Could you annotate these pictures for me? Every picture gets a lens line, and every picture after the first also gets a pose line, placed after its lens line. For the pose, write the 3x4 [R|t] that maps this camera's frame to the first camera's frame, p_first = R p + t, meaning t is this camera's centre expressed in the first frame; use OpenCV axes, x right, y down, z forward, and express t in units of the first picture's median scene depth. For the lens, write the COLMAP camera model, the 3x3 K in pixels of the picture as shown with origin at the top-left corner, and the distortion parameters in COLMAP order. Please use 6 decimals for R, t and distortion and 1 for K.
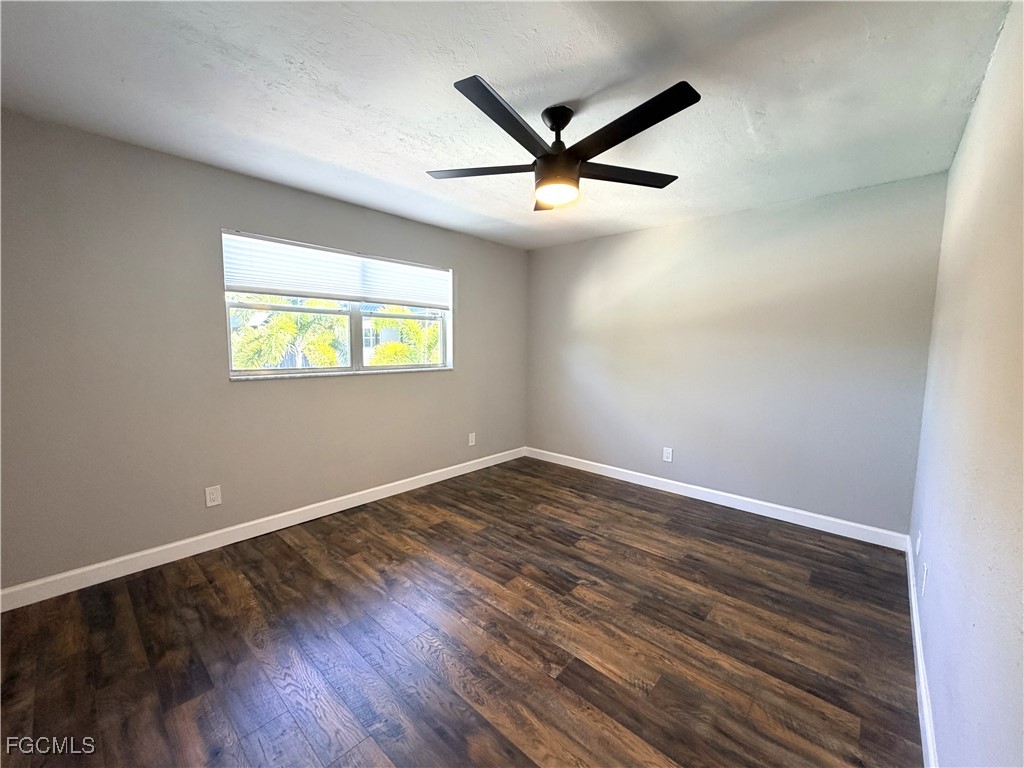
lens RADIAL K [[407.1, 0, 508.6], [0, 407.1, 383.1], [0, 0, 1]] dist [0.000384, -0.000168]
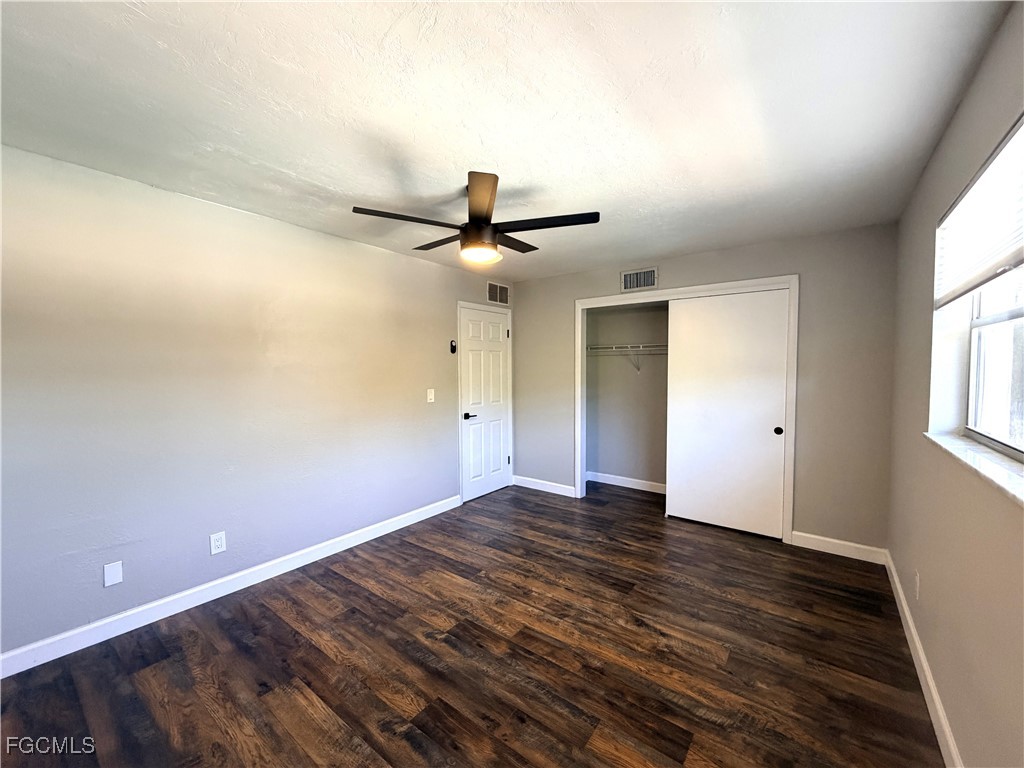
lens RADIAL K [[407.1, 0, 508.6], [0, 407.1, 383.1], [0, 0, 1]] dist [0.000384, -0.000168]
pose [[-0.996457, -0.004236, -0.083995, 0.111115], [-0.015230, 0.991307, 0.130683, -0.207009], [0.082711, 0.131499, -0.987860, 1.880303]]
